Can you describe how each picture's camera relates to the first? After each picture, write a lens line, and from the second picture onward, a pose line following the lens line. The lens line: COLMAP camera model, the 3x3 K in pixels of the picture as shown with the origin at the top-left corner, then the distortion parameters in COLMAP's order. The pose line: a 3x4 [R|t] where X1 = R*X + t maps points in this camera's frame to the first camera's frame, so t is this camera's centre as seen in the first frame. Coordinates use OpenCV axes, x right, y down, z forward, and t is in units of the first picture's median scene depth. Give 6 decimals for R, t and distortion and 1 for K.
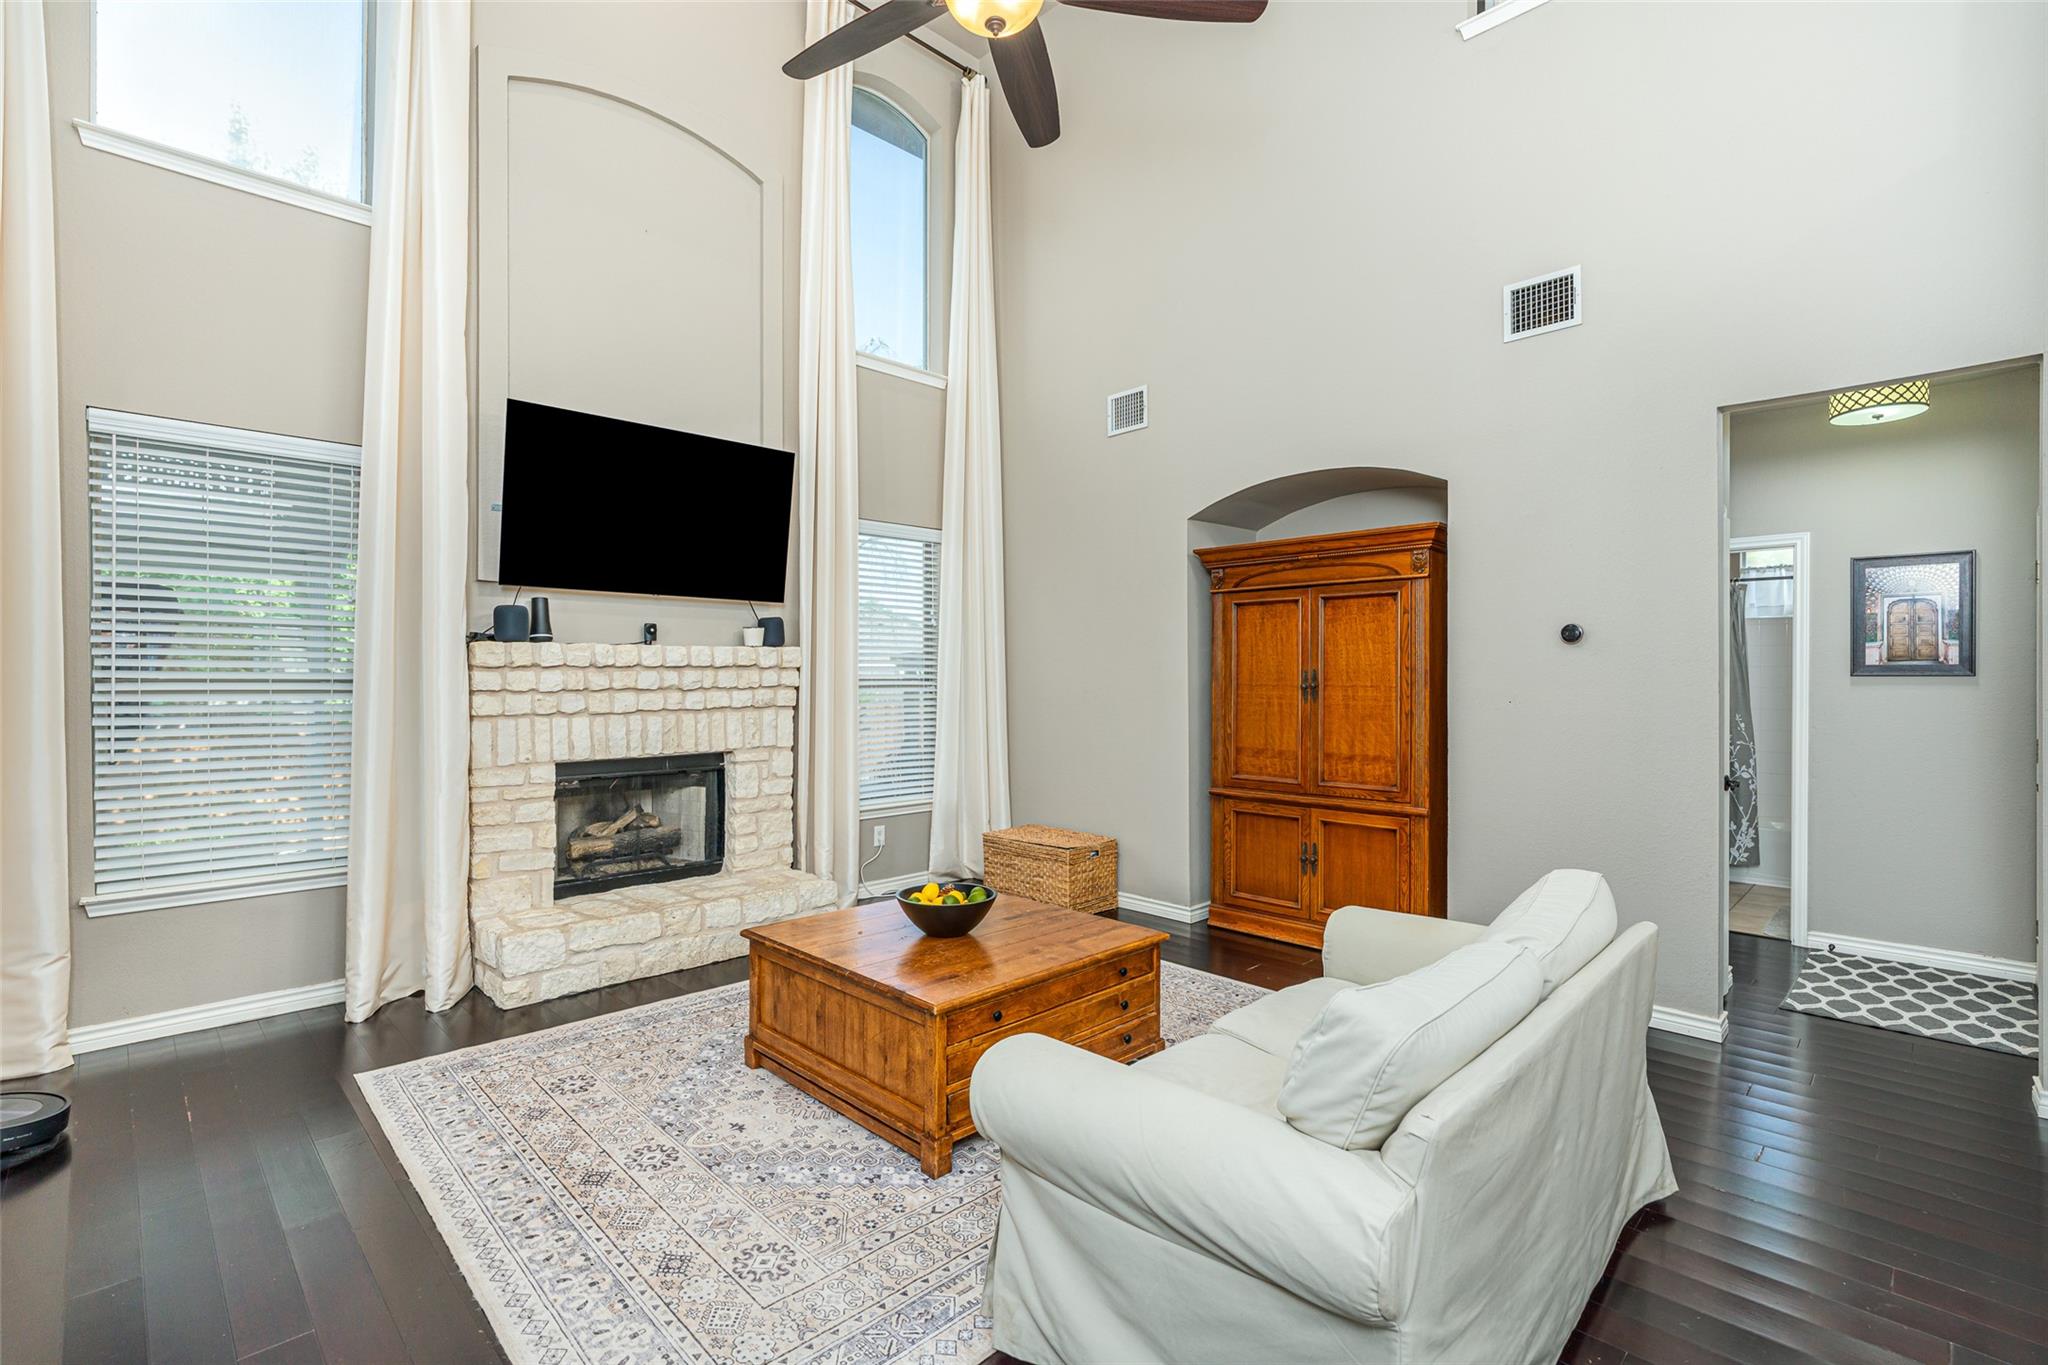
lens RADIAL K [[939.3, 0, 1009.5], [0, 939.3, 678.5], [0, 0, 1]] dist [-0.005925, -0.000531]
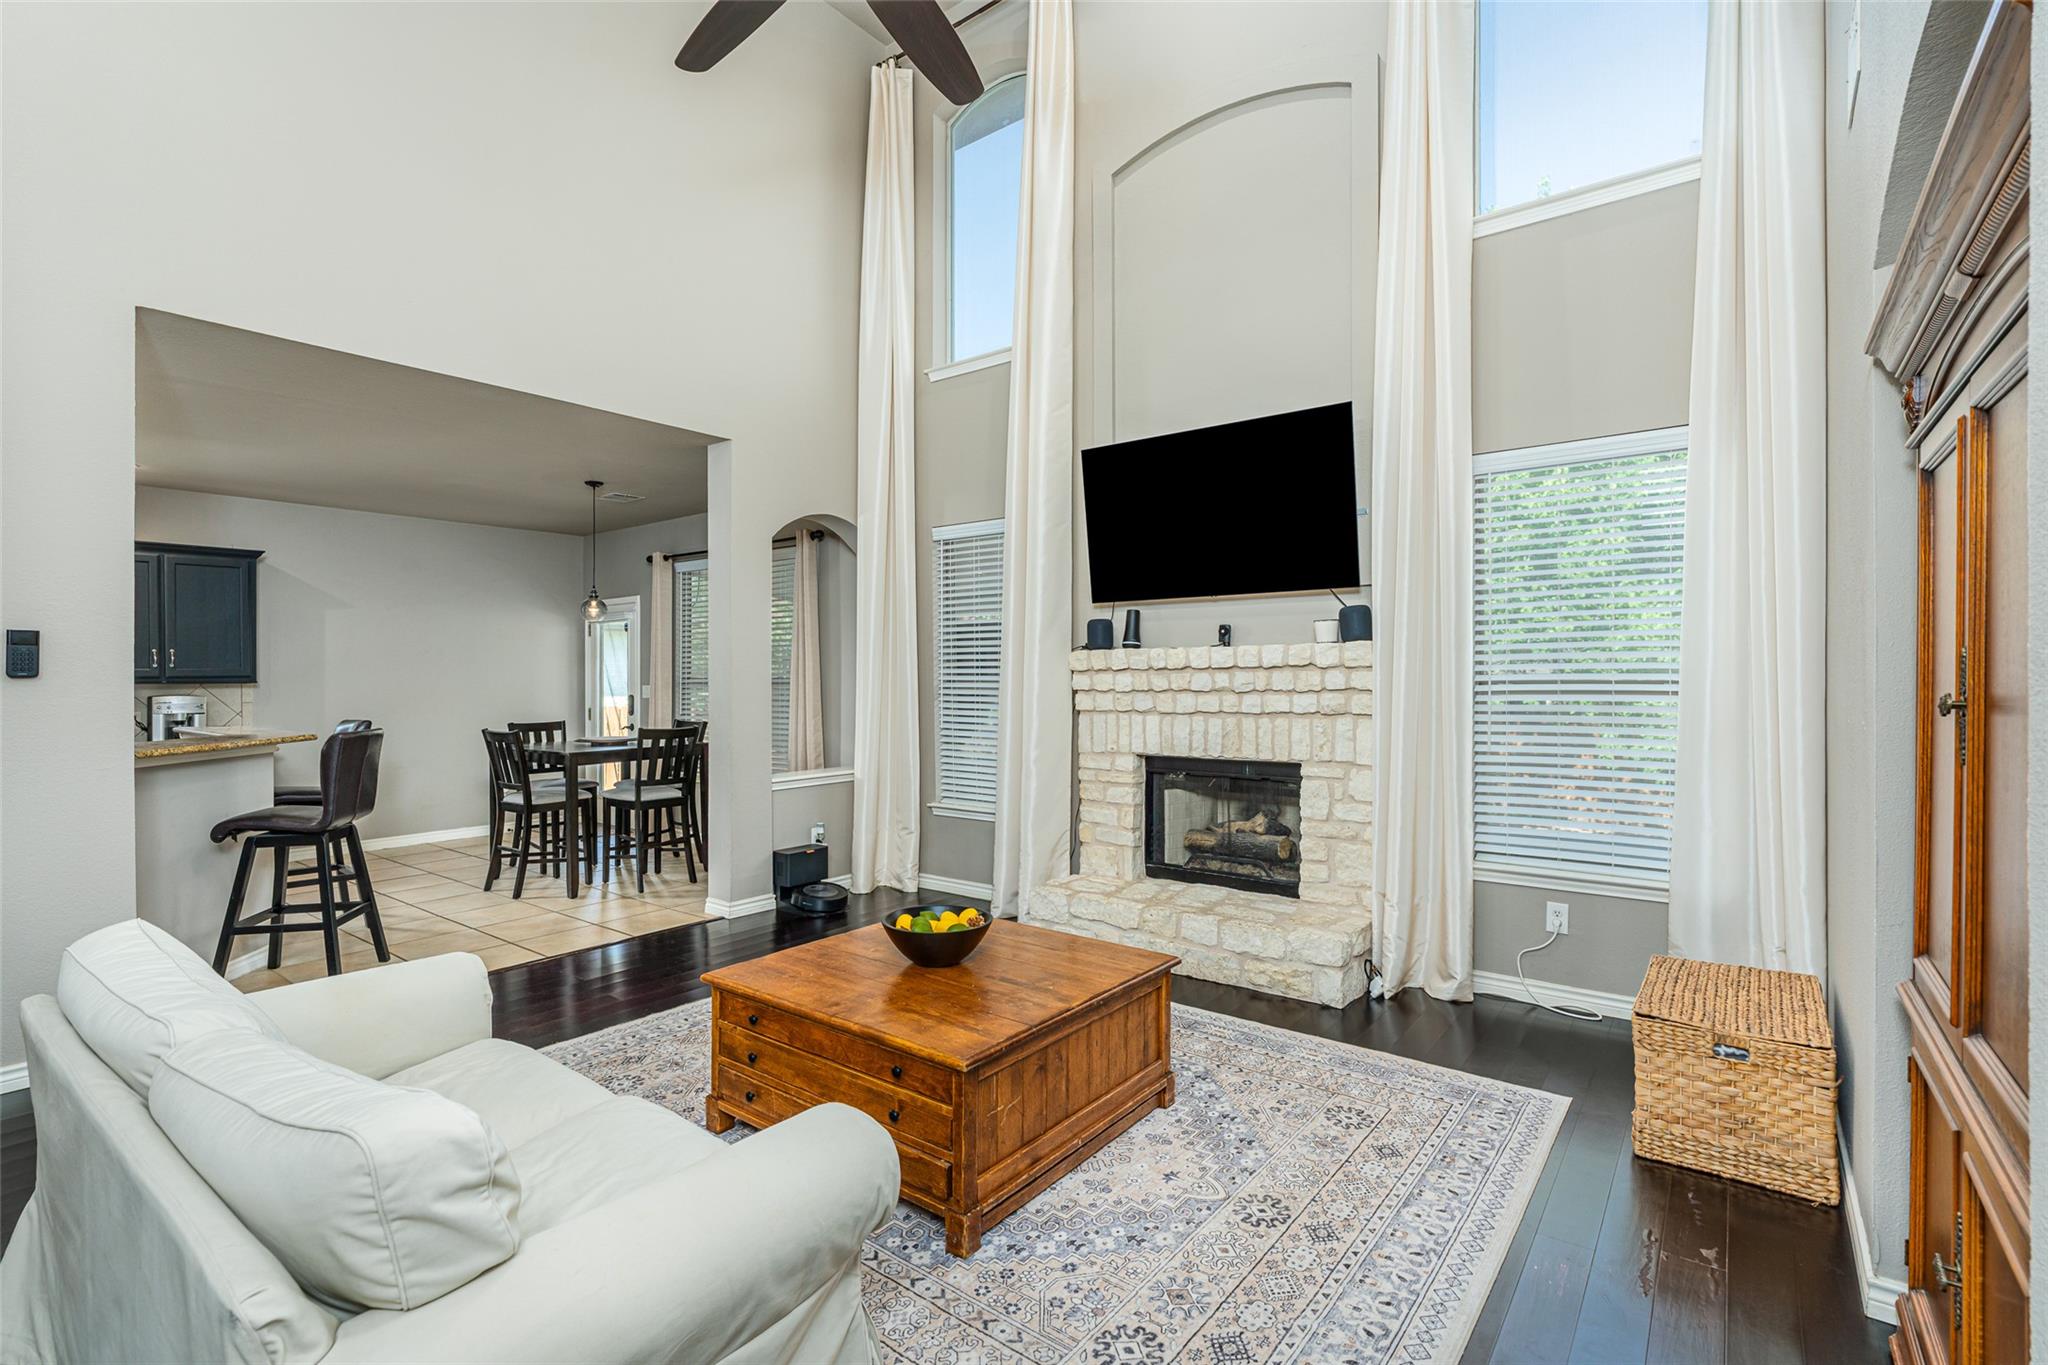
lens RADIAL K [[939.3, 0, 1011.5], [0, 939.3, 680.5], [0, 0, 1]] dist [-0.005925, -0.000531]
pose [[0.126396, 0.000852, -0.991979, 0.585961], [-0.000460, 1.000000, 0.000800, -0.000389], [0.991980, 0.000356, 0.126397, 0.666313]]
